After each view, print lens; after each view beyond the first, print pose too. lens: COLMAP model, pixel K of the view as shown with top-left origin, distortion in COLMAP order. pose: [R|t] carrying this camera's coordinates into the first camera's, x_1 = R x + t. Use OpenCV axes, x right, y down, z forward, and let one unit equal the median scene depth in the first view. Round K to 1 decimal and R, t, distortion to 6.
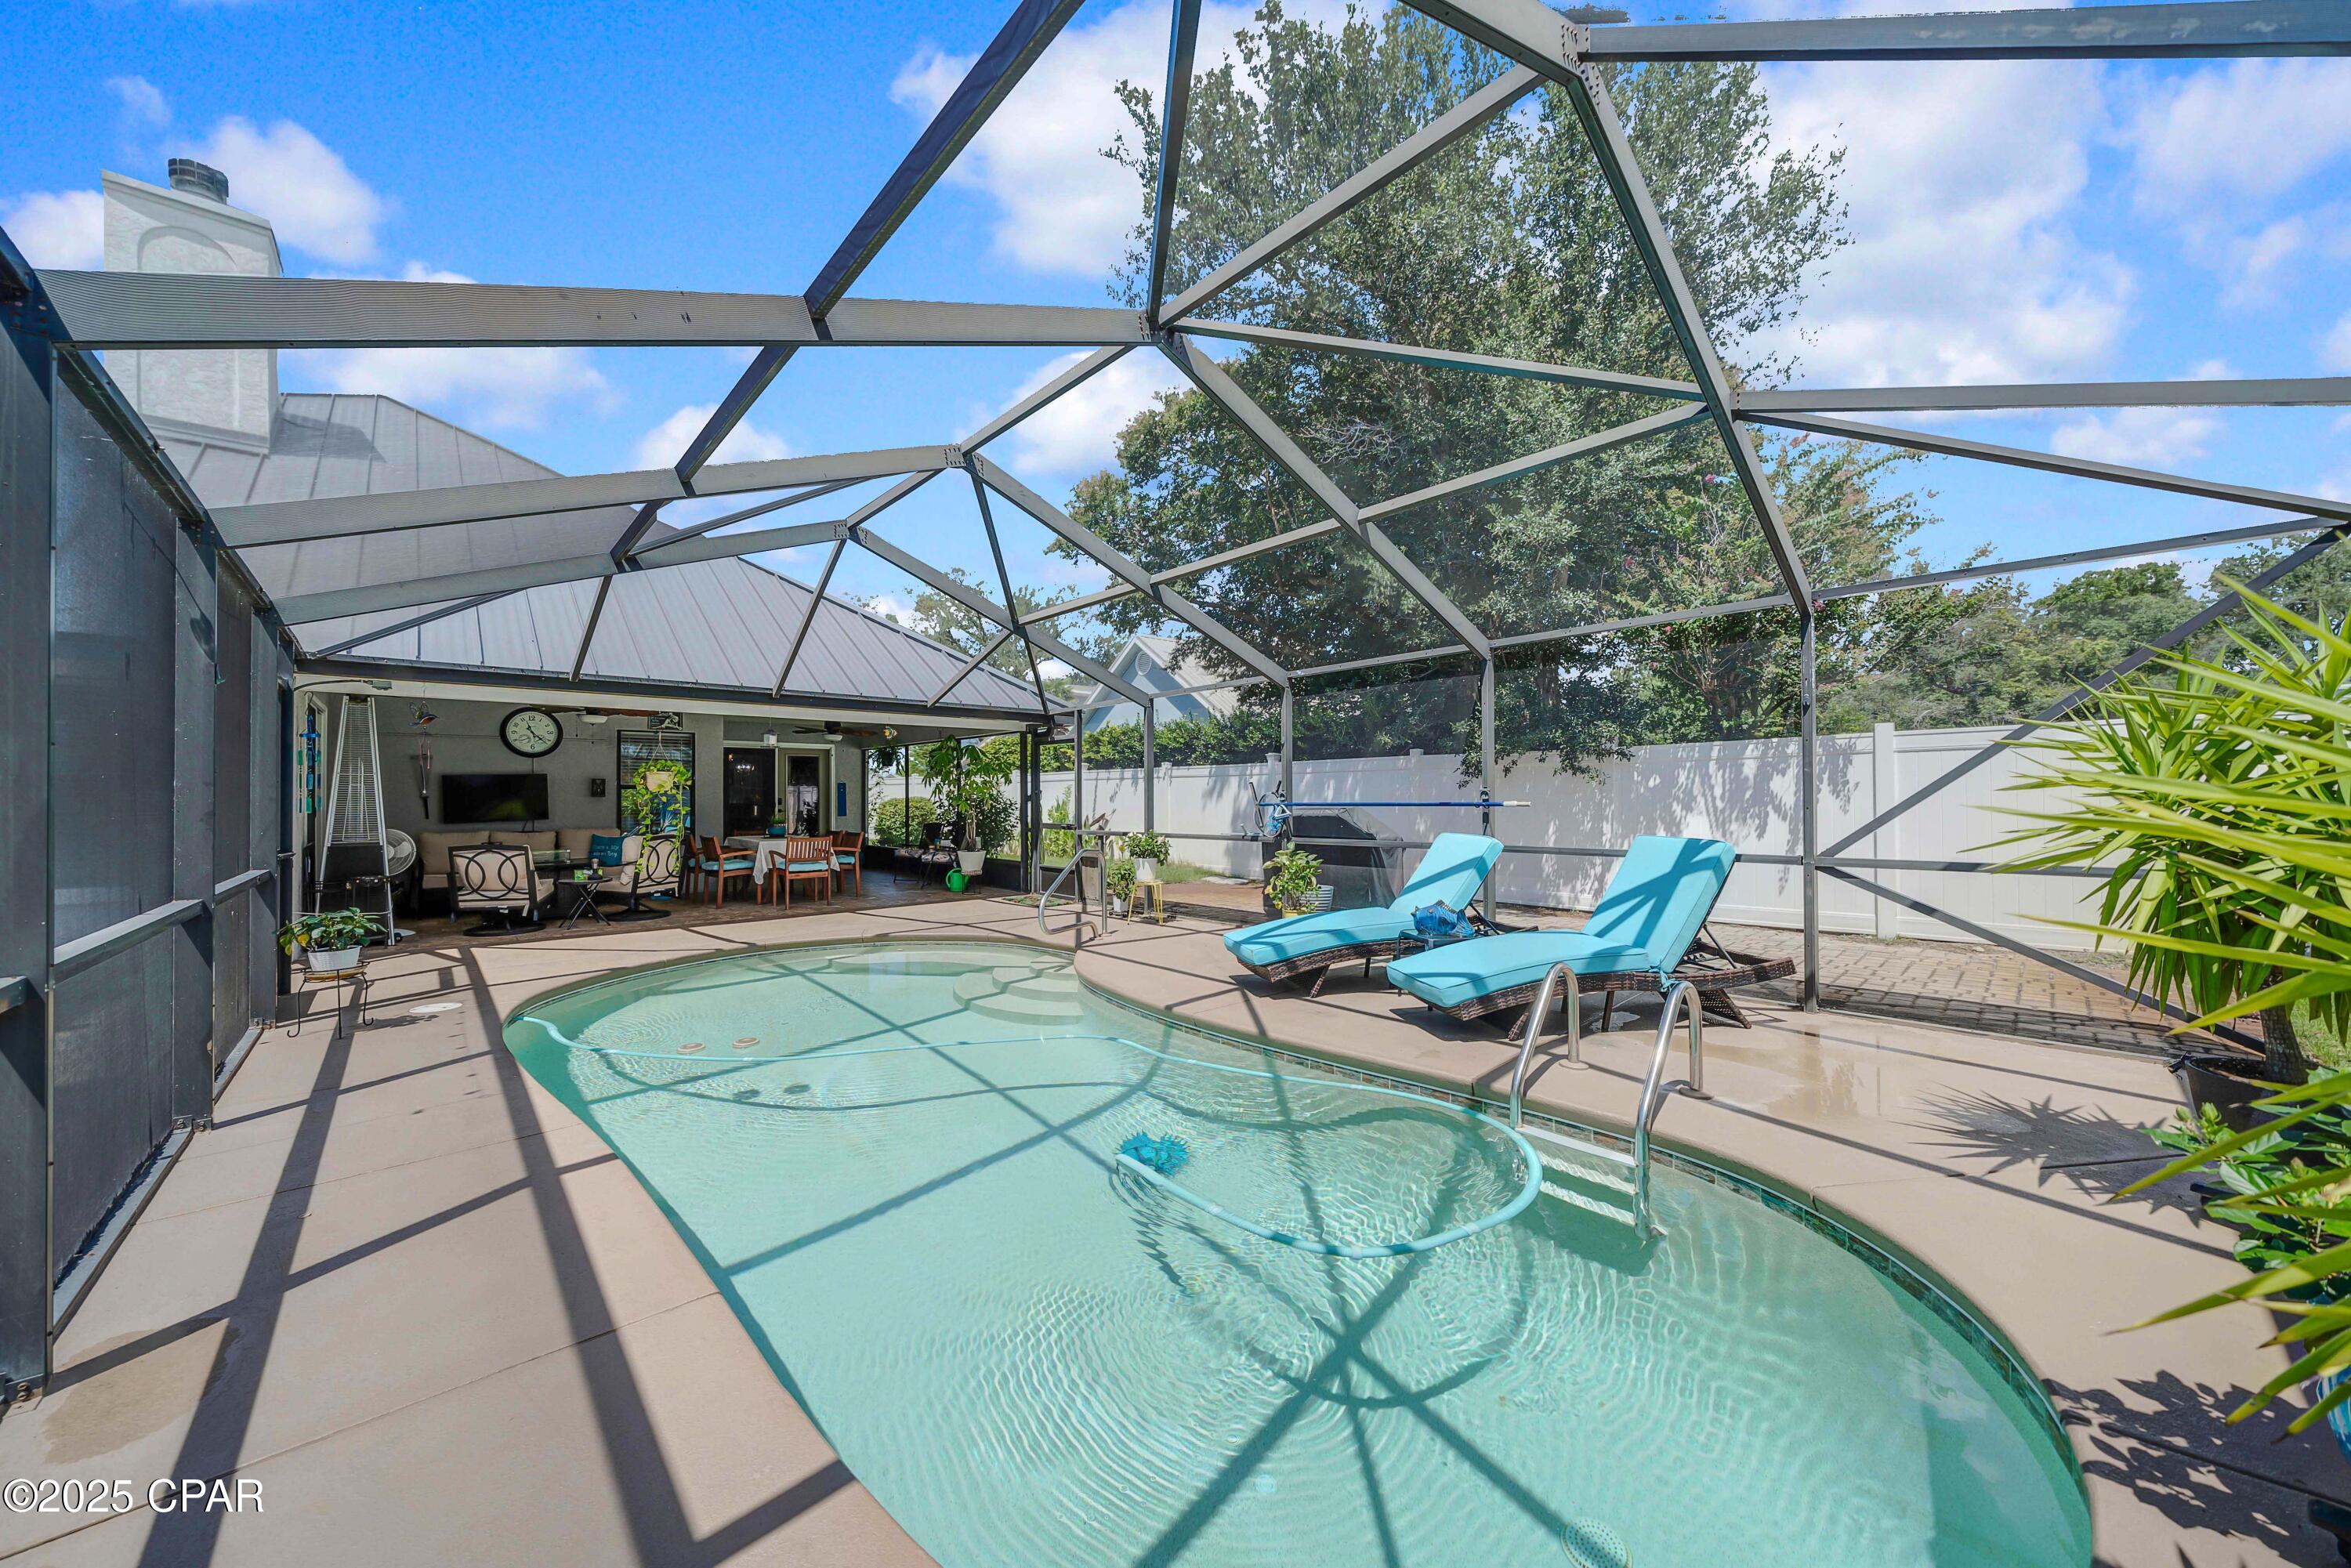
lens RADIAL K [[818.3, 0, 1166.2], [0, 818.3, 785.9], [0, 0, 1]] dist [-0.000954, -0.000058]
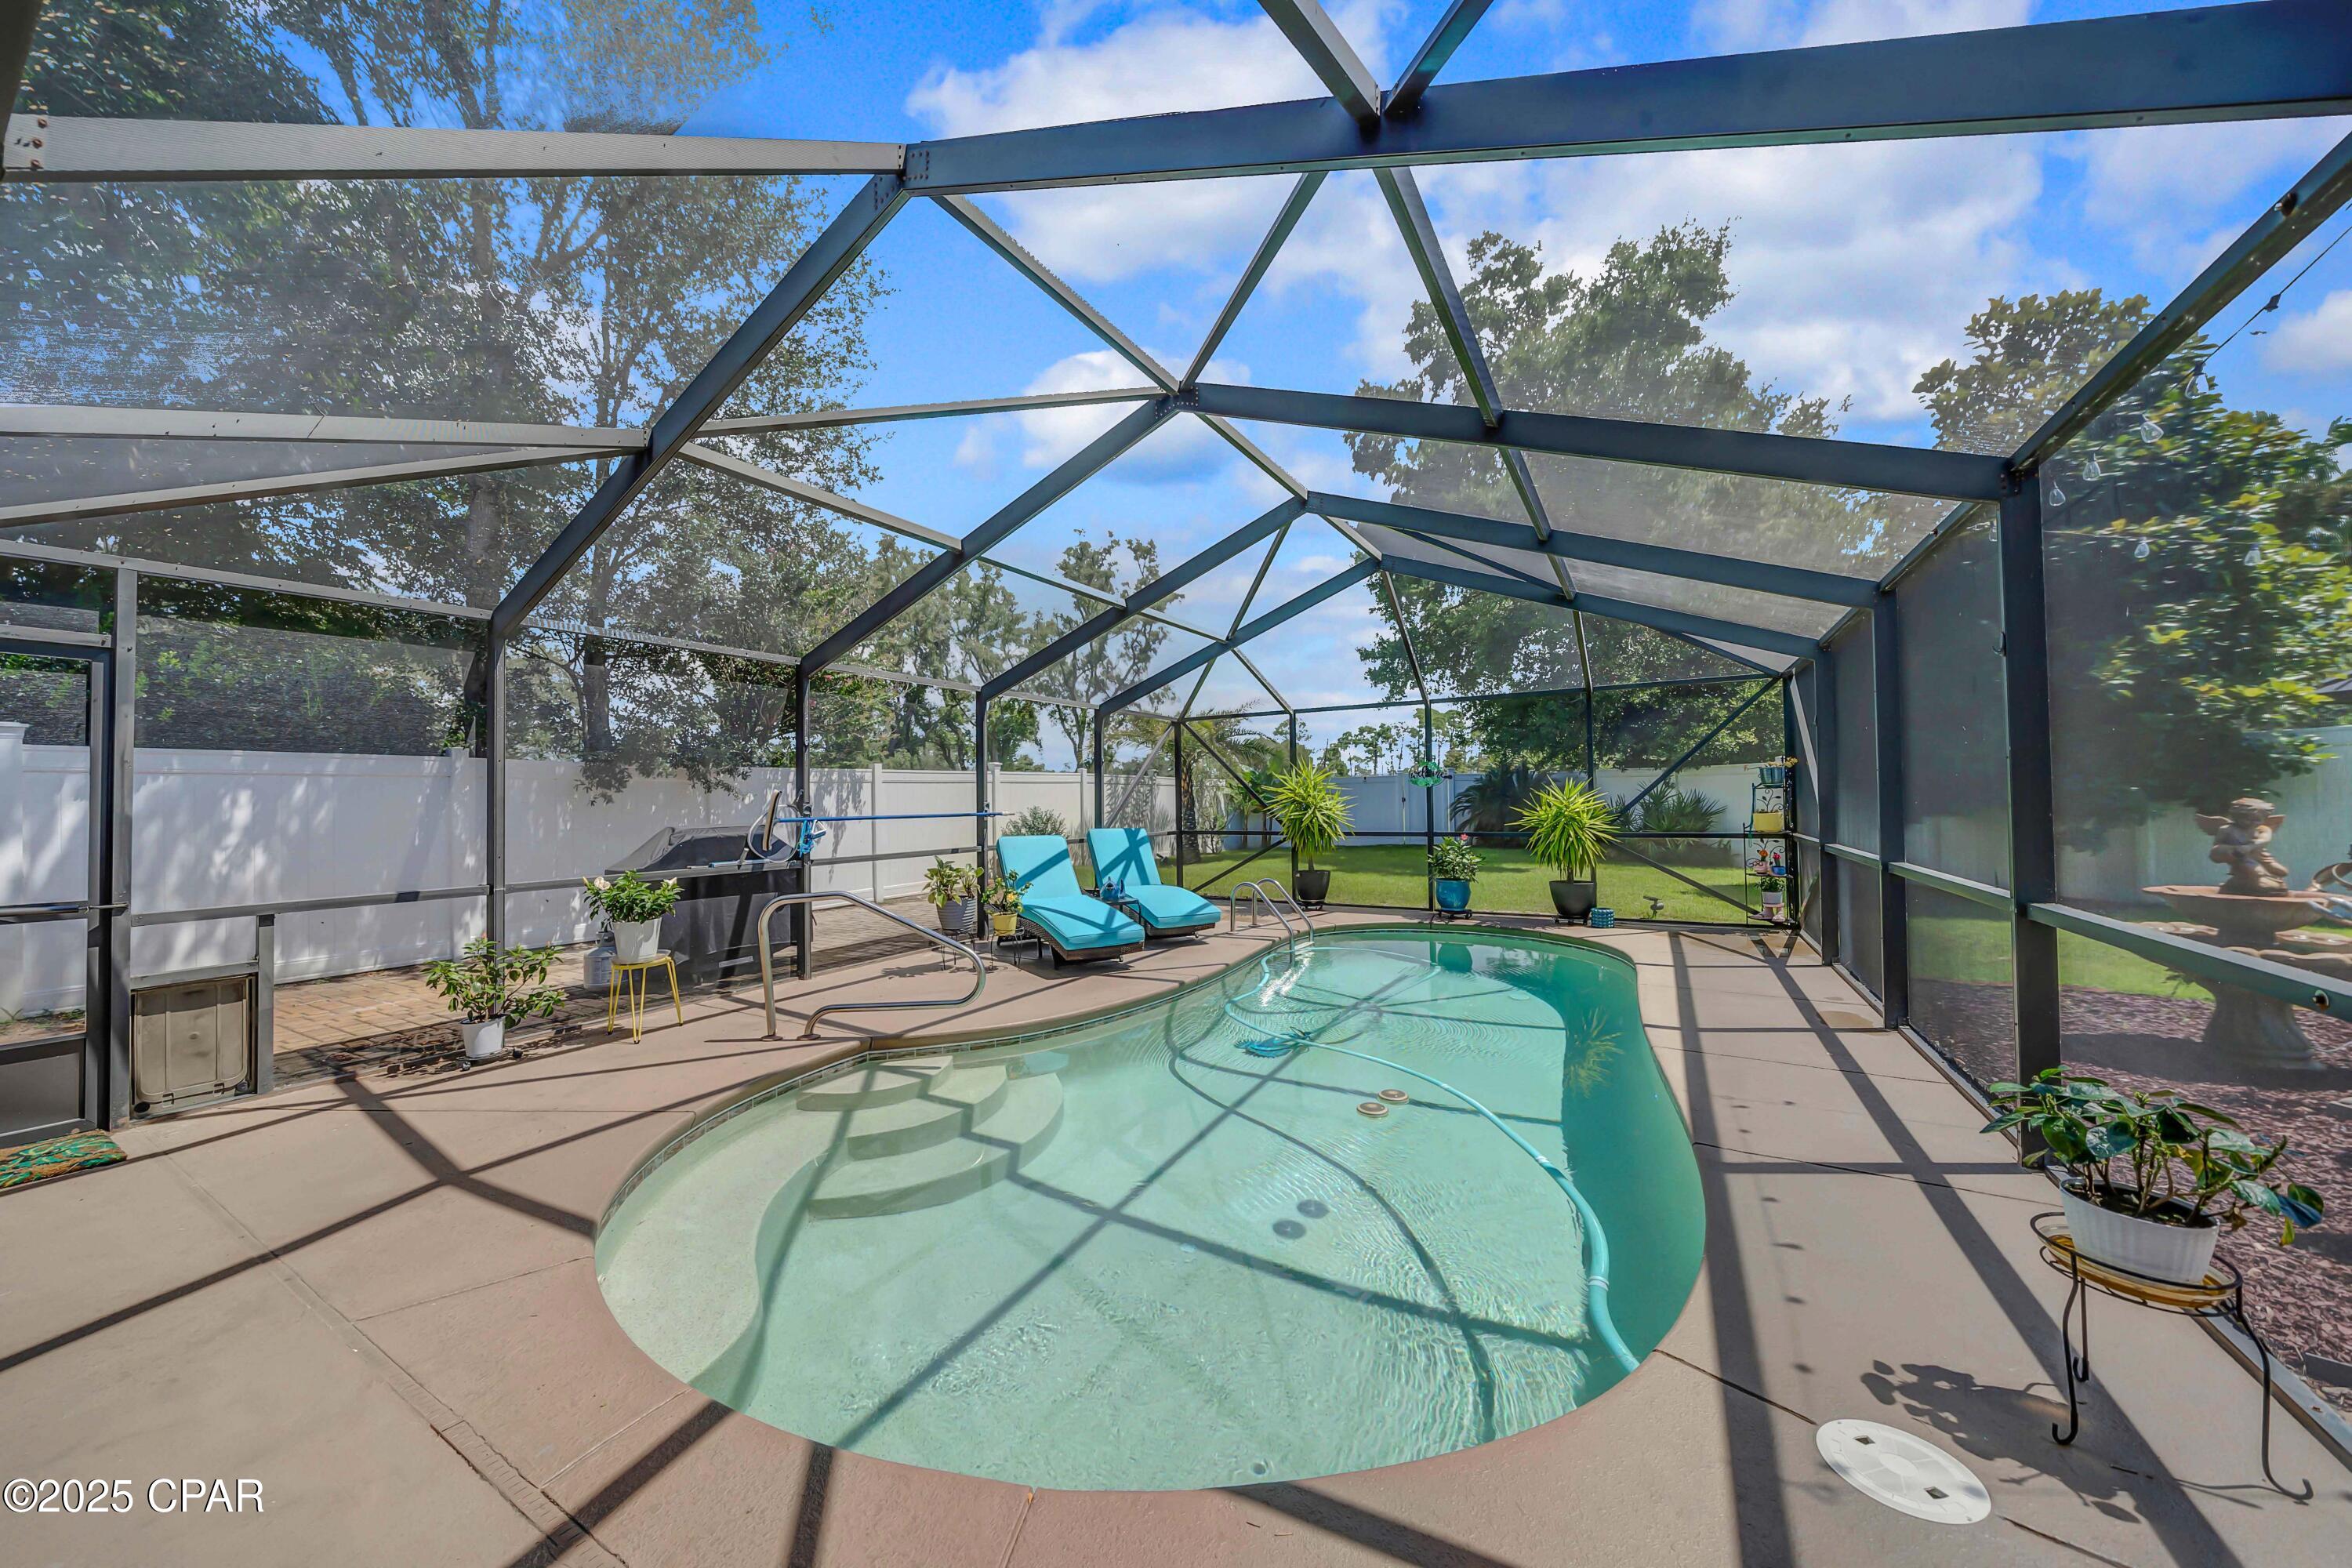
lens RADIAL K [[818.7, 0, 1167.6], [0, 818.7, 790.9], [0, 0, 1]] dist [-0.000954, -0.000058]
pose [[-0.290993, 0.023788, 0.956429, -1.515725], [0.005972, 0.999717, -0.023048, 0.028755], [-0.956706, -0.000995, -0.291053, 1.844038]]
